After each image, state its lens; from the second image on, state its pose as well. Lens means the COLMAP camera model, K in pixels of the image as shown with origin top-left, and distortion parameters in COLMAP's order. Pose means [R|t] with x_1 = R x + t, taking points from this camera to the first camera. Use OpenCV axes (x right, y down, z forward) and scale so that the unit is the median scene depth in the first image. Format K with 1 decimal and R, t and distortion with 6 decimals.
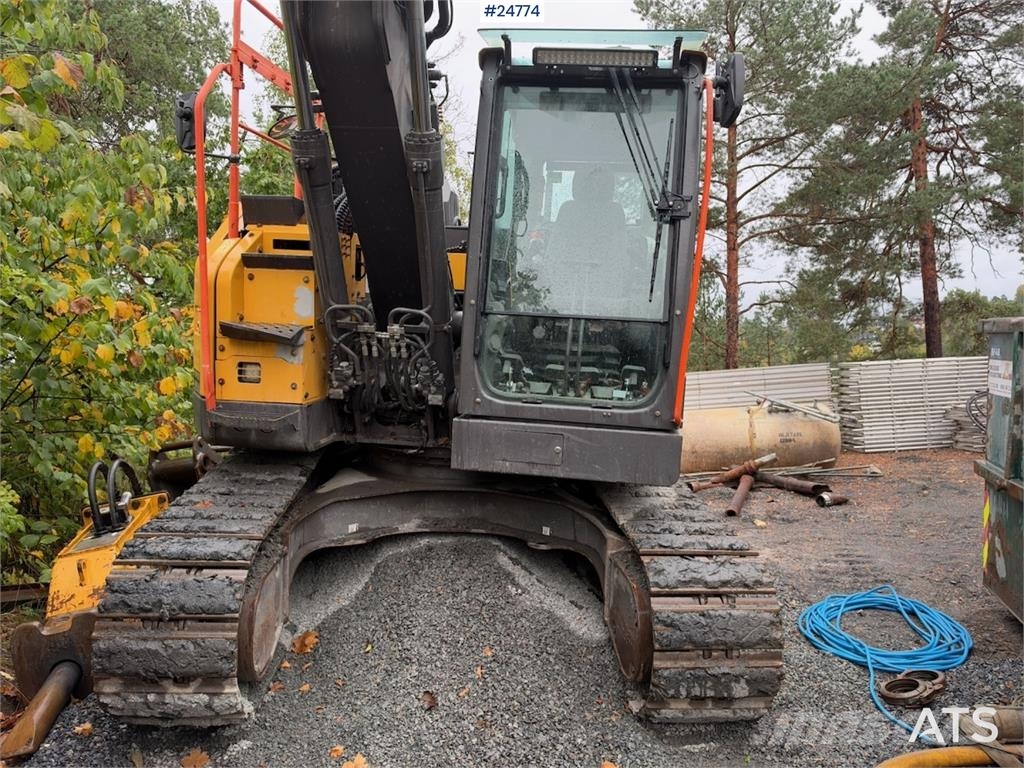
lens RADIAL K [[737.3, 0, 510.3], [0, 737.3, 383.9], [0, 0, 1]] dist [0.087671, -0.188500]
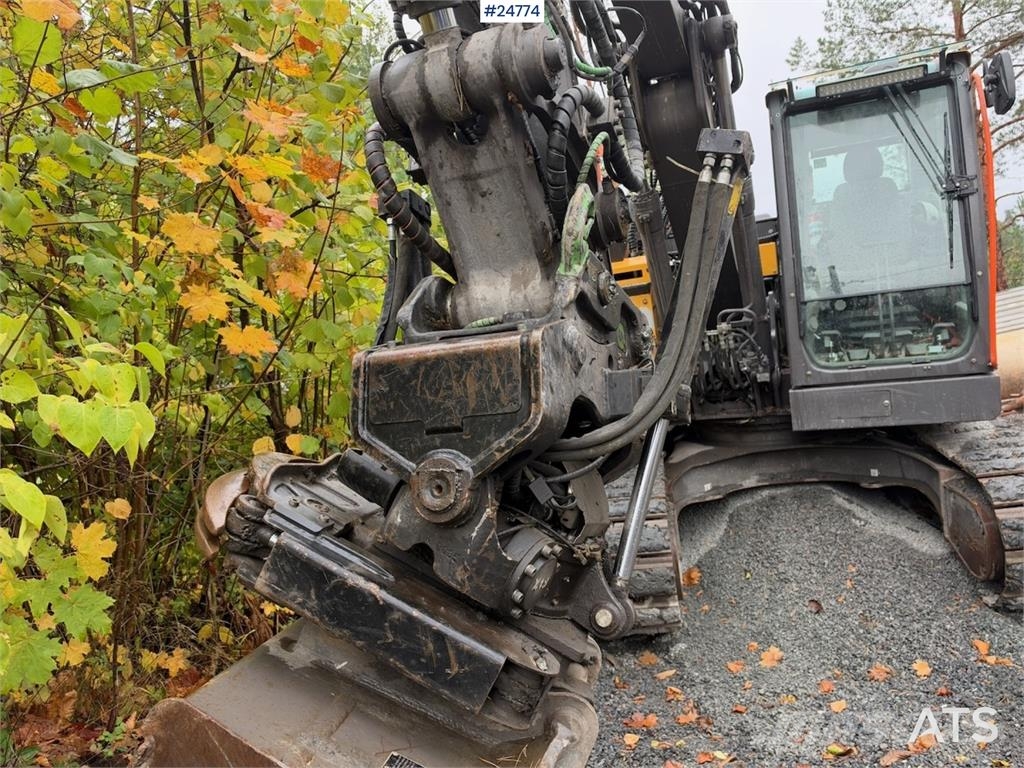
lens RADIAL K [[749.0, 0, 514.2], [0, 749.0, 384.6], [0, 0, 1]] dist [0.001439, -0.021295]
pose [[0.947633, -0.151881, -0.280934, -0.156799], [0.161121, 0.986885, 0.009947, -0.048835], [0.275738, -0.054690, 0.959676, -0.332818]]
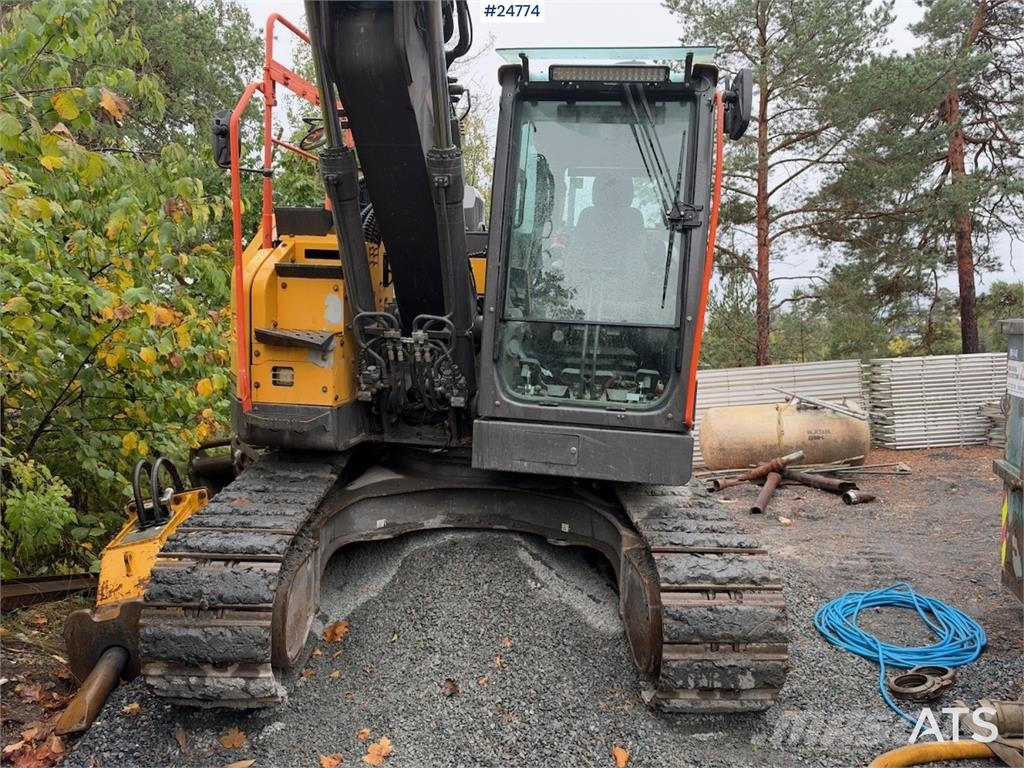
lens RADIAL K [[737.3, 0, 510.3], [0, 737.3, 383.9], [0, 0, 1]] dist [0.087671, -0.188500]
pose [[0.998976, -0.001917, -0.045203, 0.021371], [0.002246, 0.999971, 0.007226, -0.011948], [0.045188, -0.007320, 0.998952, -0.043702]]
